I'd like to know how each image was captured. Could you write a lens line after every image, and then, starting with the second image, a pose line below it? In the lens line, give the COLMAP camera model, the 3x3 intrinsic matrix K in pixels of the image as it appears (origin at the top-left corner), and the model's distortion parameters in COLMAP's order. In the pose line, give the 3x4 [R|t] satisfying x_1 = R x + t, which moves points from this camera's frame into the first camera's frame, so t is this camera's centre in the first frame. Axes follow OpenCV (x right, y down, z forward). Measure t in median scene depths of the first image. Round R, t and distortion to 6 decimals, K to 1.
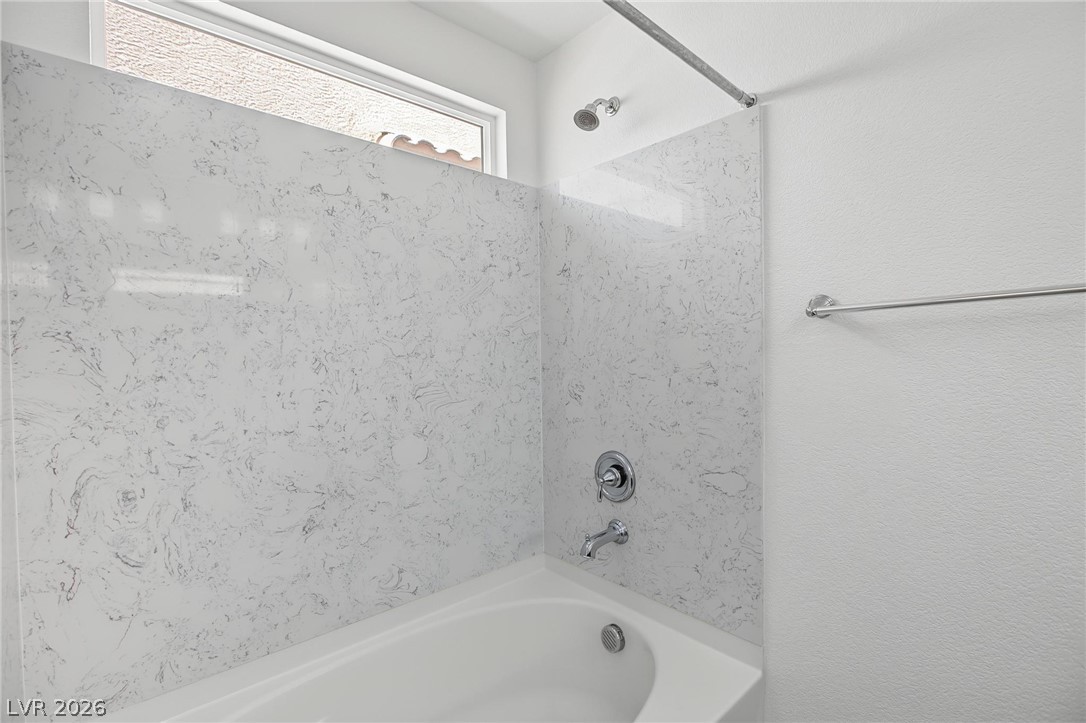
lens RADIAL K [[495.4, 0, 544.8], [0, 495.4, 357.3], [0, 0, 1]] dist [-0.009644, 0.001510]
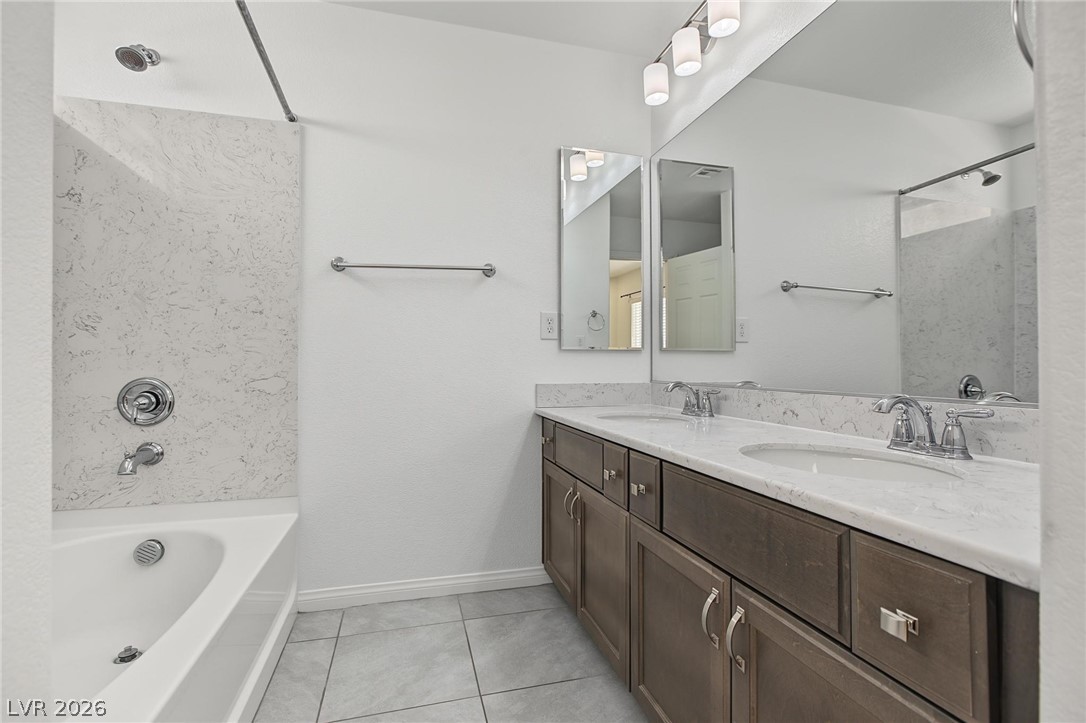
lens RADIAL K [[495.4, 0, 538.1], [0, 495.4, 360.6], [0, 0, 1]] dist [-0.009644, 0.001510]
pose [[0.431708, 0.020688, 0.901776, -0.495446], [0.015895, 0.999407, -0.030537, 0.220071], [-0.901873, 0.027517, 0.431123, -0.229270]]
